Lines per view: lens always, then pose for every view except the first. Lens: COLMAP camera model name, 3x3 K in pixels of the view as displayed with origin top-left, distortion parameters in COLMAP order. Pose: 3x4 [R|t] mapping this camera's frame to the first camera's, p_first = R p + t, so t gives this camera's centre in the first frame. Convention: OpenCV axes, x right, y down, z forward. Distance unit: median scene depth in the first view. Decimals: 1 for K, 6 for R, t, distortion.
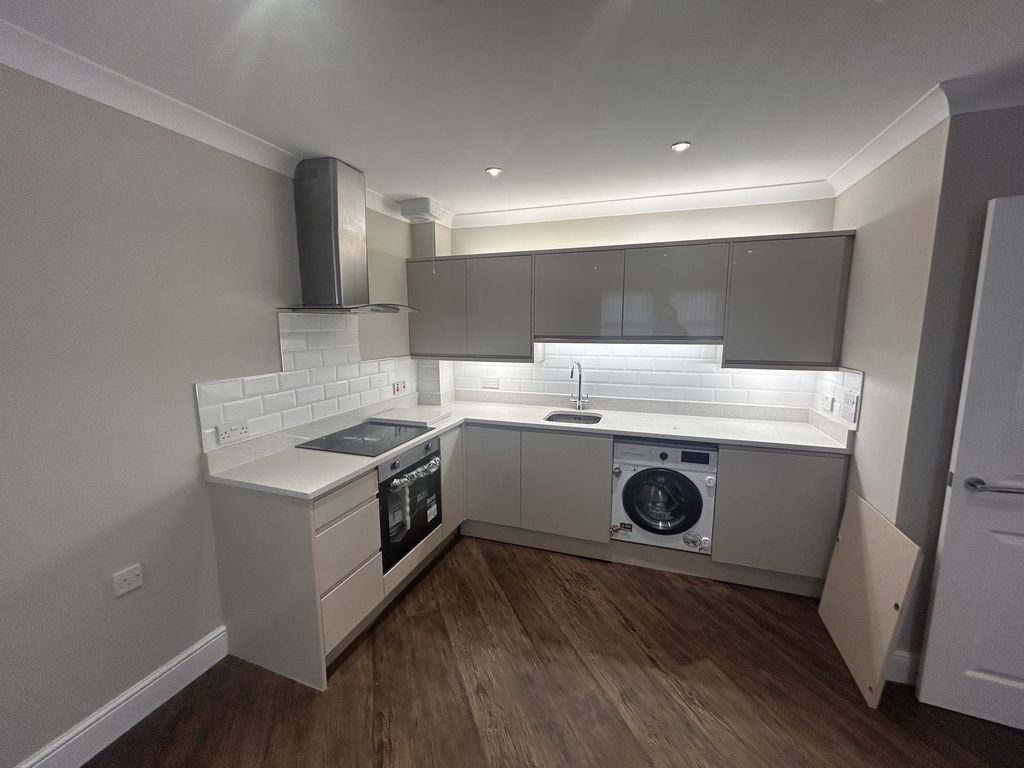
lens RADIAL K [[406.5, 0, 512.0], [0, 406.5, 384.0], [0, 0, 1]] dist [-0.007497, -0.000225]
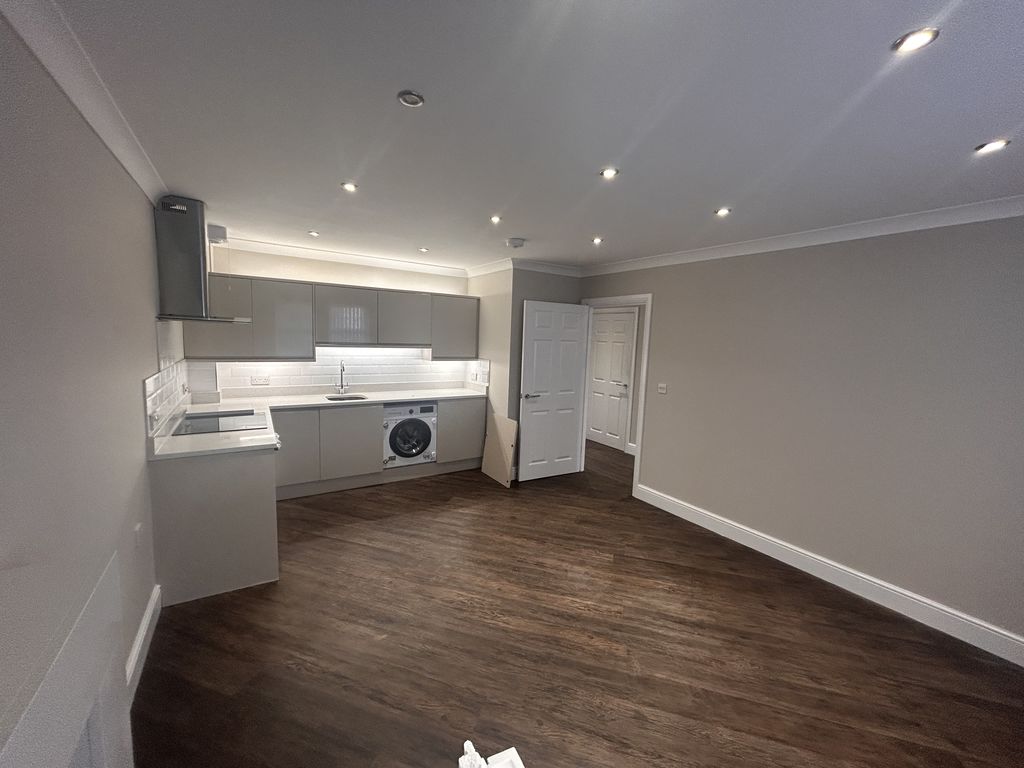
lens RADIAL K [[406.5, 0, 512.0], [0, 406.5, 384.0], [0, 0, 1]] dist [-0.007497, -0.000225]
pose [[0.613272, -0.068297, 0.786914, -0.746955], [0.075718, 0.996750, 0.027500, 0.043124], [-0.786234, 0.042719, 0.616450, -0.445594]]
